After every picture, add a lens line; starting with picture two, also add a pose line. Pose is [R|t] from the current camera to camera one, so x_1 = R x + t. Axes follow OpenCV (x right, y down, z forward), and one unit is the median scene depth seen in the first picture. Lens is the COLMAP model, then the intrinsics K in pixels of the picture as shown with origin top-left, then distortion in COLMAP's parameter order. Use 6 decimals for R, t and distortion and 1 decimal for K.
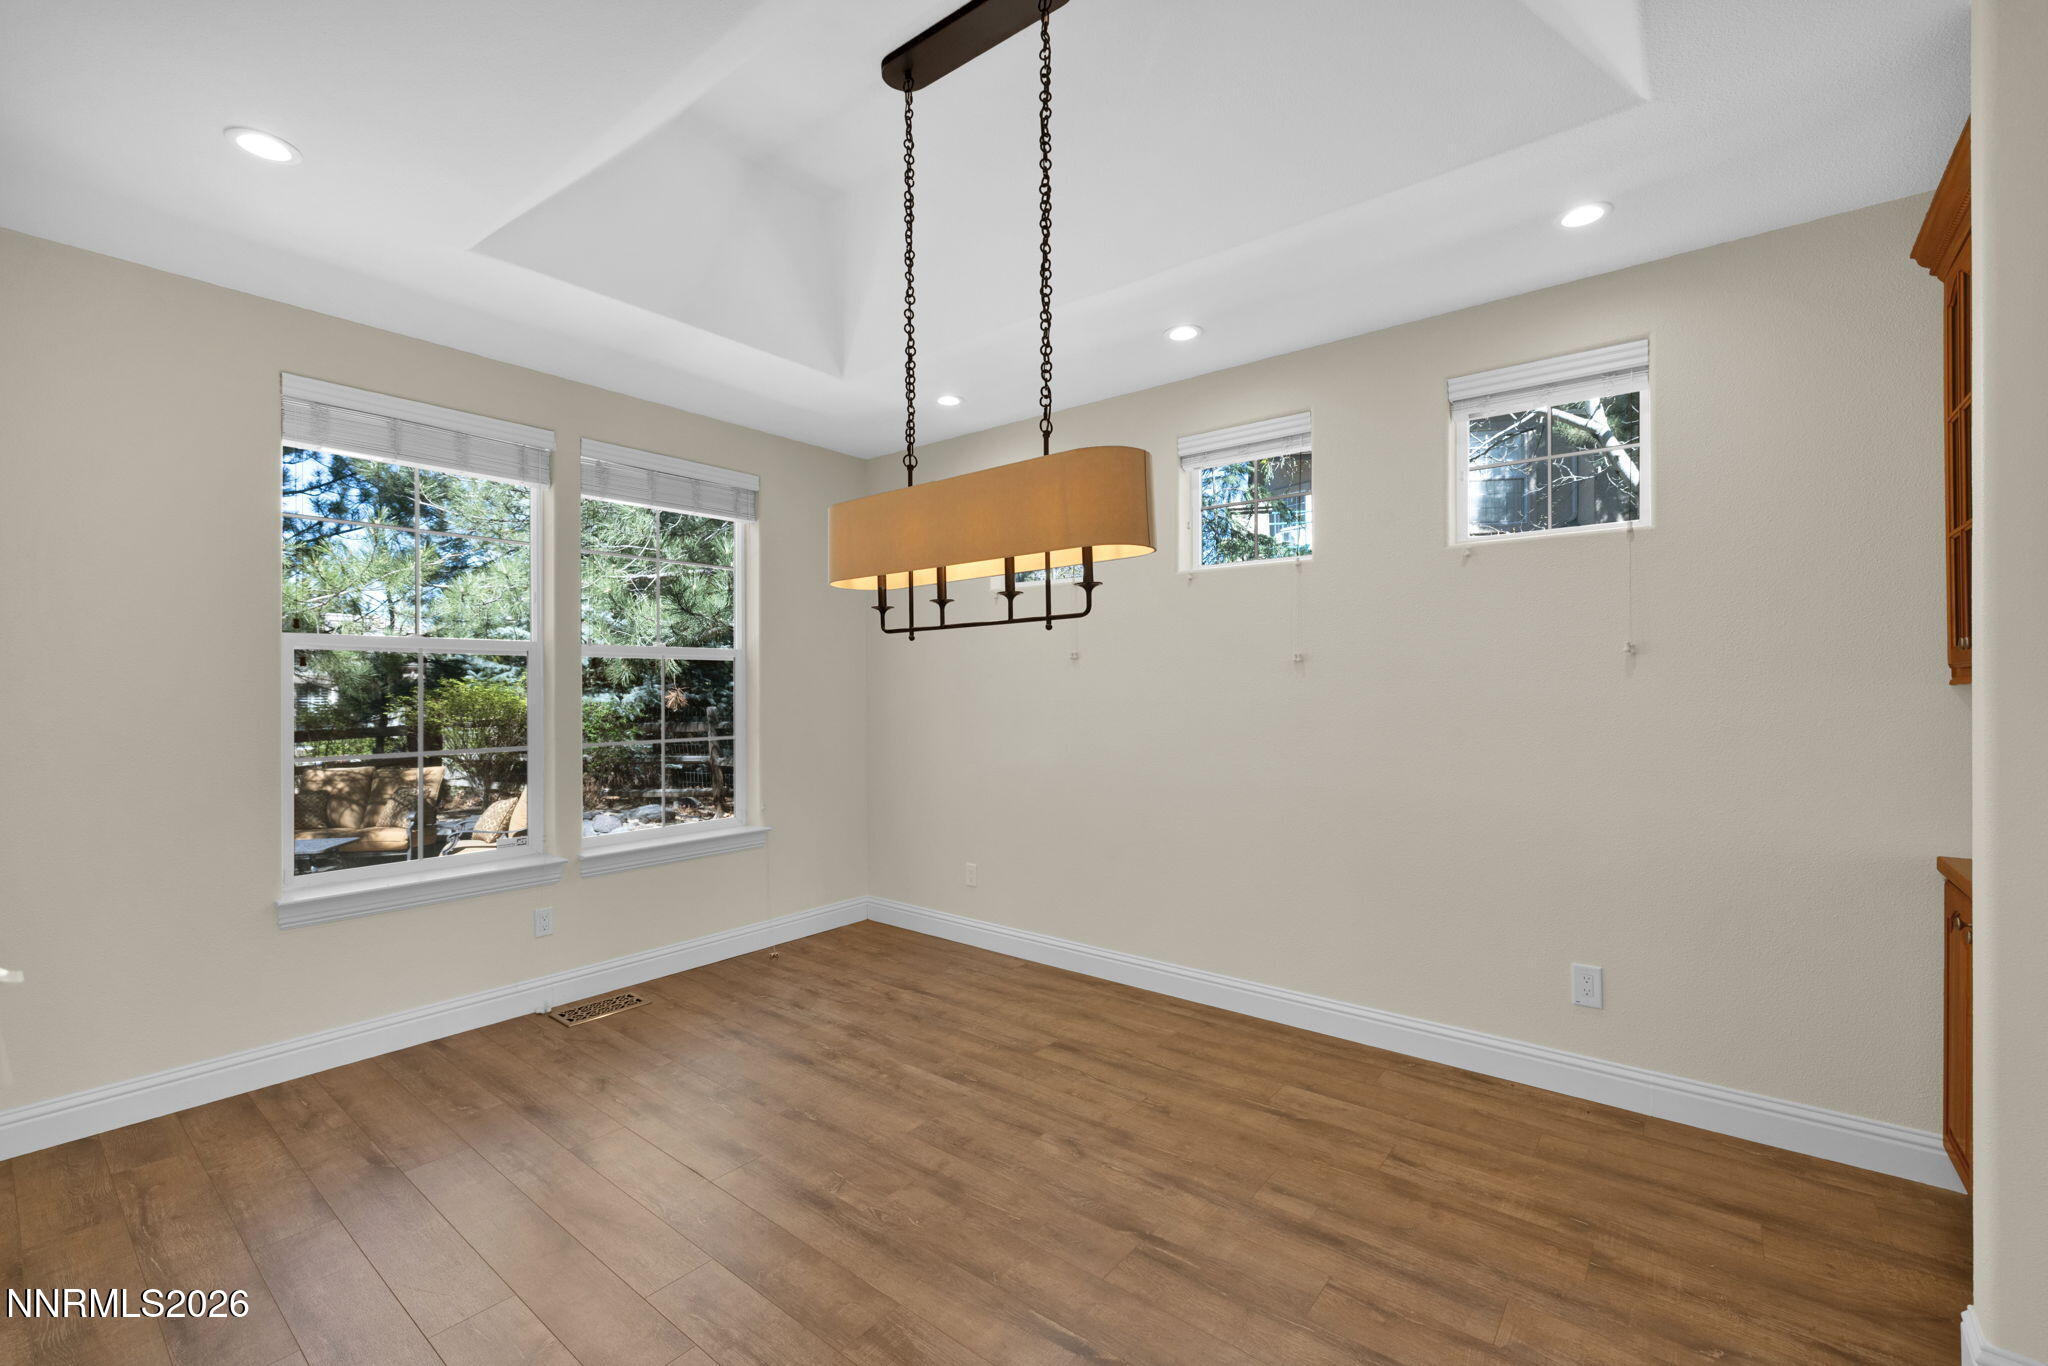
lens RADIAL K [[866.3, 0, 1024.0], [0, 866.3, 683.0], [0, 0, 1]] dist [0.001497, -0.000134]
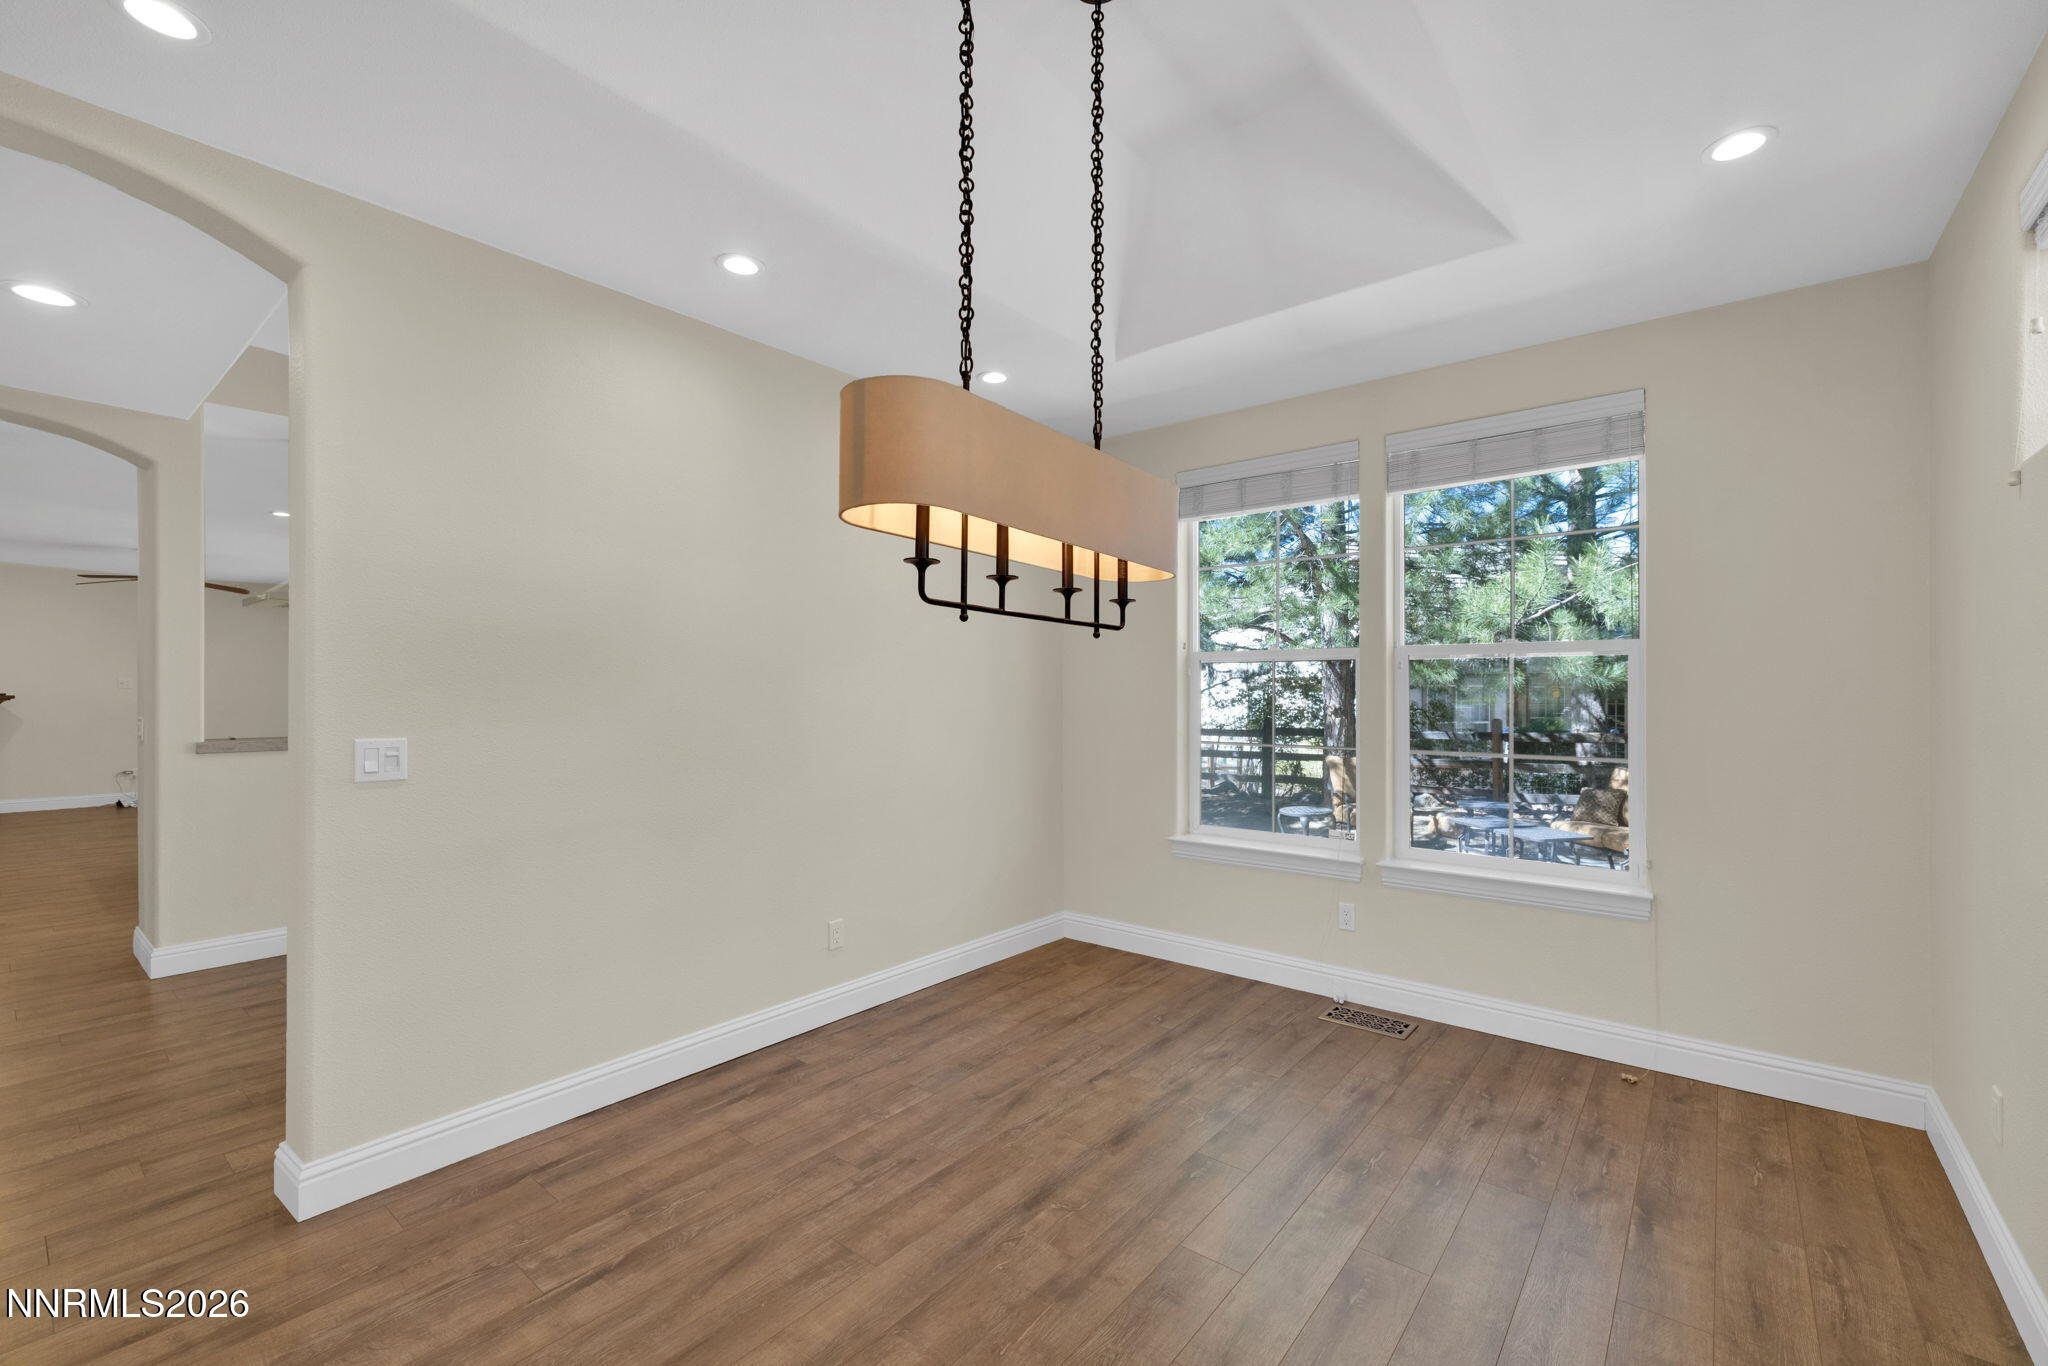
lens RADIAL K [[866.3, 0, 1024.0], [0, 866.3, 683.0], [0, 0, 1]] dist [0.001497, -0.000134]
pose [[-0.005630, -0.000498, -0.999984, 0.535636], [0.001470, 0.999999, -0.000506, -0.004023], [0.999983, -0.001473, -0.005629, 0.683375]]
